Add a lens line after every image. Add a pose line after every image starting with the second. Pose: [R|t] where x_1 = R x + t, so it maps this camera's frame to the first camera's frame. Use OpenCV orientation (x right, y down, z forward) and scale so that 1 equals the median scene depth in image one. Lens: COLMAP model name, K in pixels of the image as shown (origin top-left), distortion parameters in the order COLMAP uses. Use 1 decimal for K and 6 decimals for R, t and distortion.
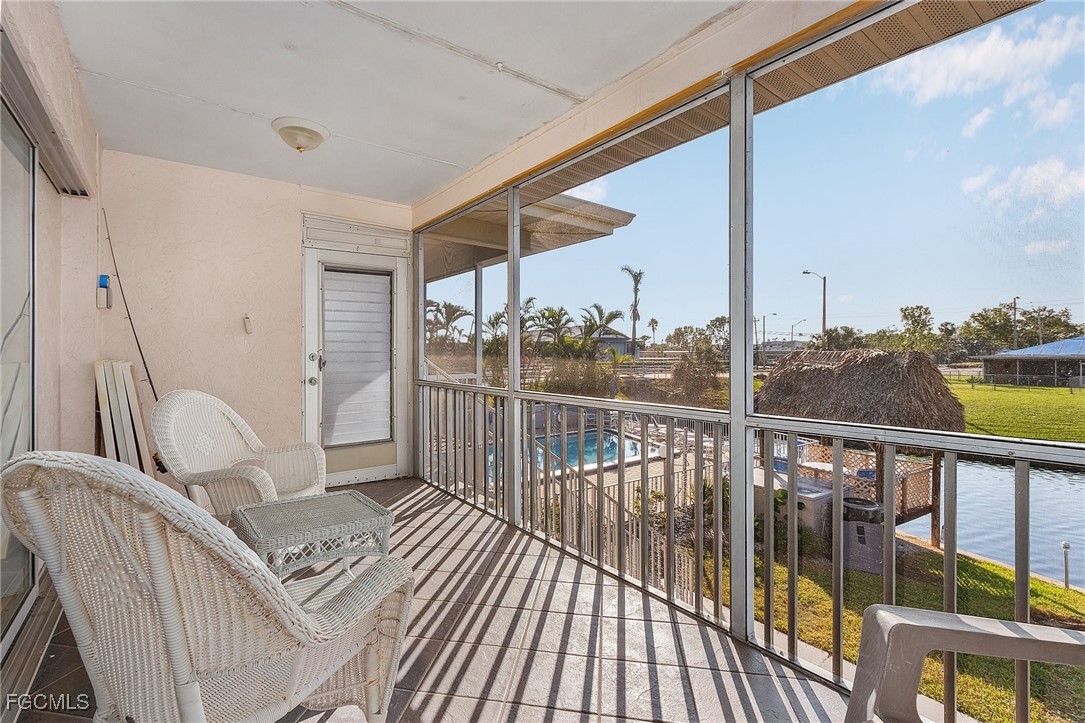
lens RADIAL K [[506.5, 0, 542.5], [0, 506.5, 361.5], [0, 0, 1]] dist [0.001353, 0.000153]
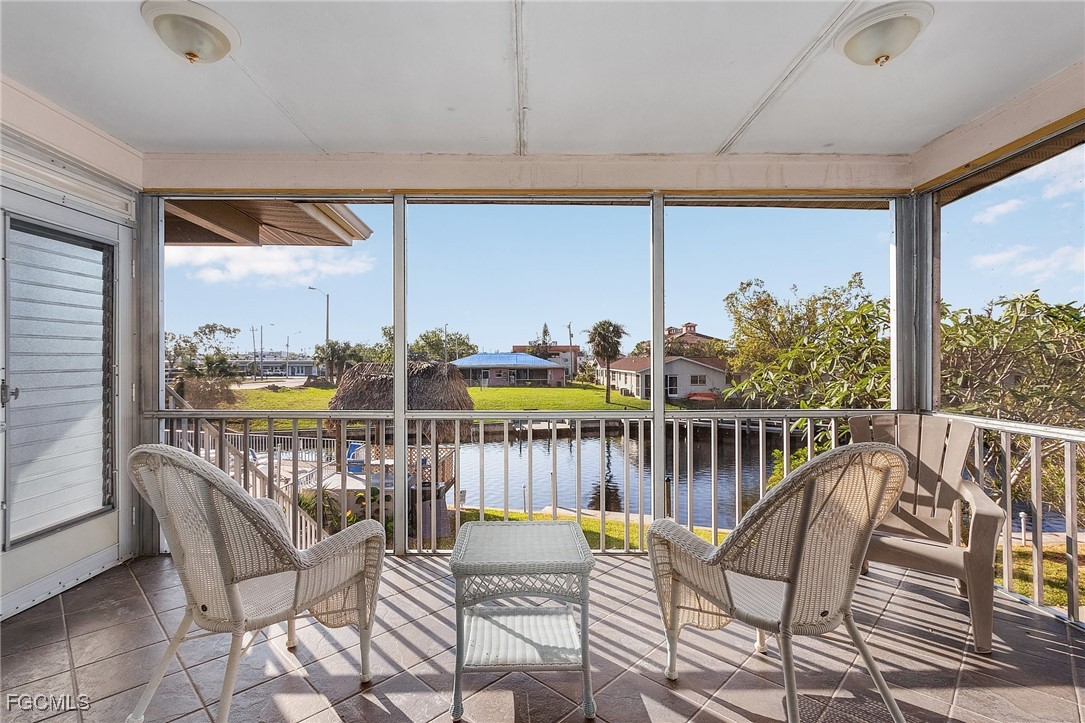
lens RADIAL K [[487.1, 0, 539.2], [0, 487.1, 366.5], [0, 0, 1]] dist [-0.001818, -0.000194]
pose [[0.578375, -0.003359, 0.815764, -0.156245], [0.011197, 0.999930, -0.003821, -0.004862], [-0.815695, 0.011344, 0.578372, 0.063381]]
